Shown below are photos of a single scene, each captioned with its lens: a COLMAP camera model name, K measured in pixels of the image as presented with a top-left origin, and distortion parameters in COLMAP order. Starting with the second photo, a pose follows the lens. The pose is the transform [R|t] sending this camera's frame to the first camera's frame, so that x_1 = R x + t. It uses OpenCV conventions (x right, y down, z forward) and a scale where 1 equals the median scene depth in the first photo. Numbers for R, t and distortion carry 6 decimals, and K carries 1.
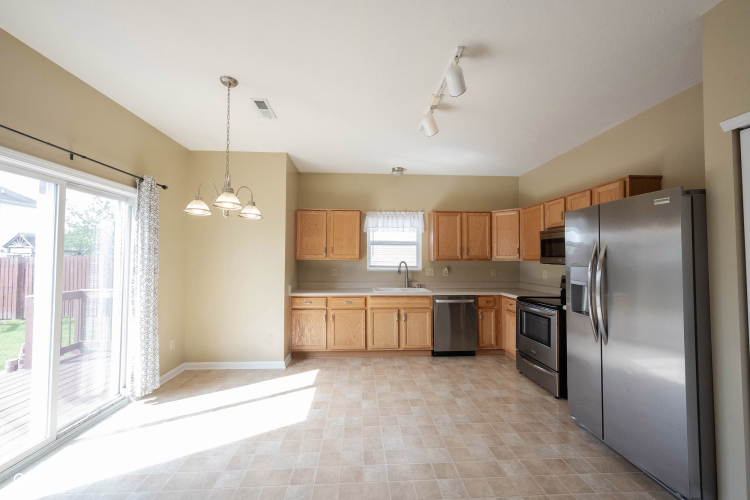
lens RADIAL K [[296.1, 0, 372.2], [0, 296.1, 250.0], [0, 0, 1]] dist [-0.004633, 0.001117]
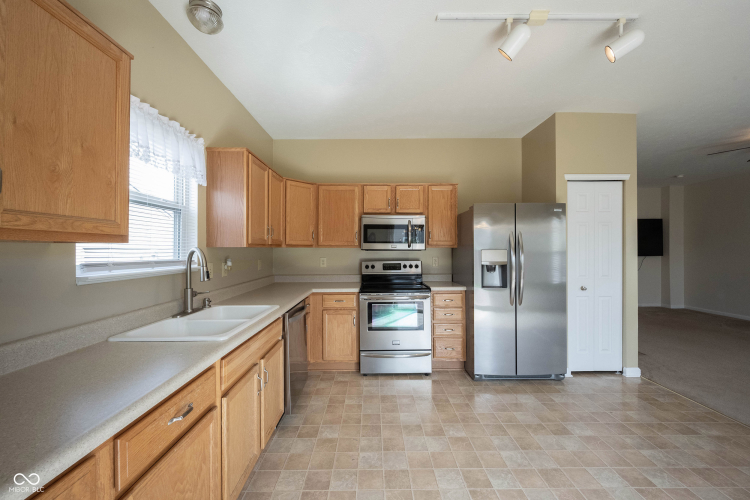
lens RADIAL K [[296.1, 0, 375.2], [0, 296.1, 248.1], [0, 0, 1]] dist [-0.004633, 0.001117]
pose [[0.040865, 0.000230, 0.999165, -0.320421], [-0.028035, 0.999607, 0.000916, 0.034413], [-0.998771, -0.028049, 0.040856, 0.830869]]
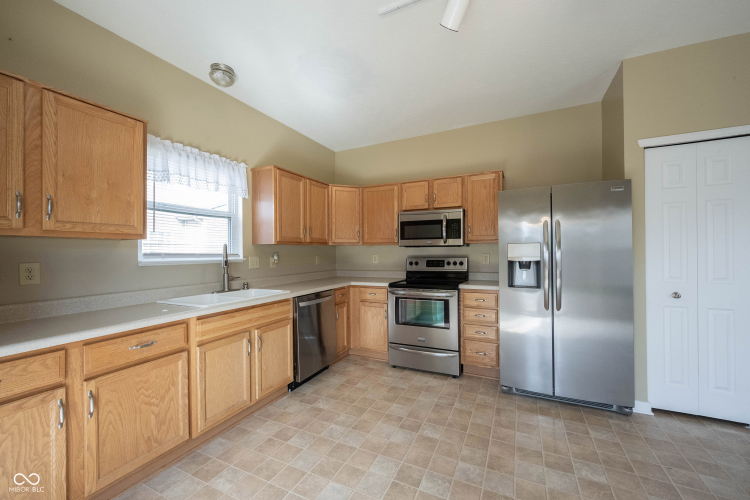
lens RADIAL K [[296.1, 0, 377.8], [0, 296.1, 250.4], [0, 0, 1]] dist [-0.004633, 0.001117]
pose [[0.476669, -0.004632, 0.879071, -0.274639], [-0.015320, 0.999790, 0.013575, 0.042247], [-0.878949, -0.019938, 0.476498, 0.545652]]
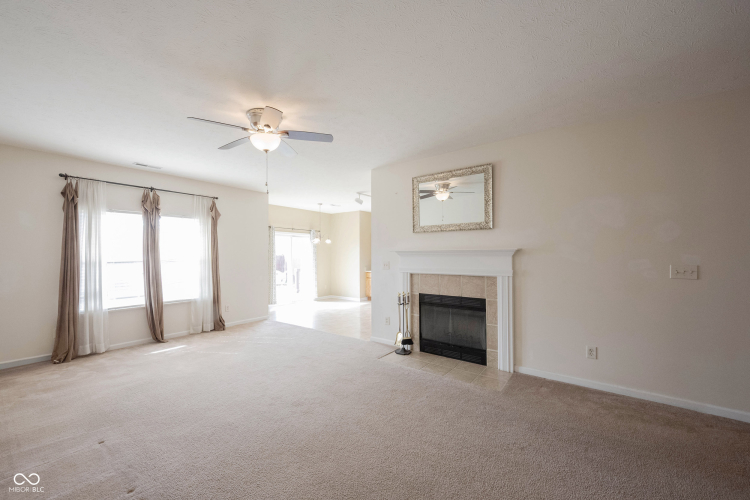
lens RADIAL K [[296.1, 0, 375.6], [0, 296.1, 253.6], [0, 0, 1]] dist [-0.004633, 0.001117]
pose [[0.763453, -0.011766, -0.645756, 1.262064], [0.028063, 0.999494, 0.014967, -0.017771], [0.645253, -0.029548, 0.763397, -0.683692]]
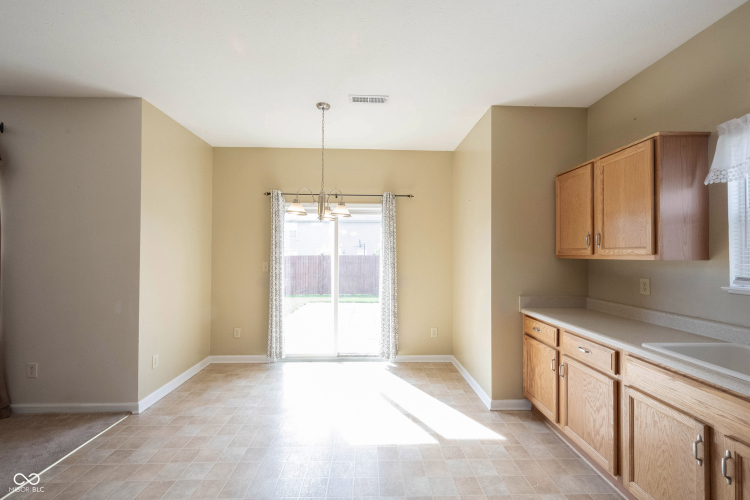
lens RADIAL K [[296.1, 0, 374.7], [0, 296.1, 253.6], [0, 0, 1]] dist [-0.004633, 0.001117]
pose [[-0.016177, -0.012809, -0.999787, 0.392285], [0.023157, 0.999645, -0.013182, 0.023406], [0.999601, -0.023366, -0.015874, 0.679441]]
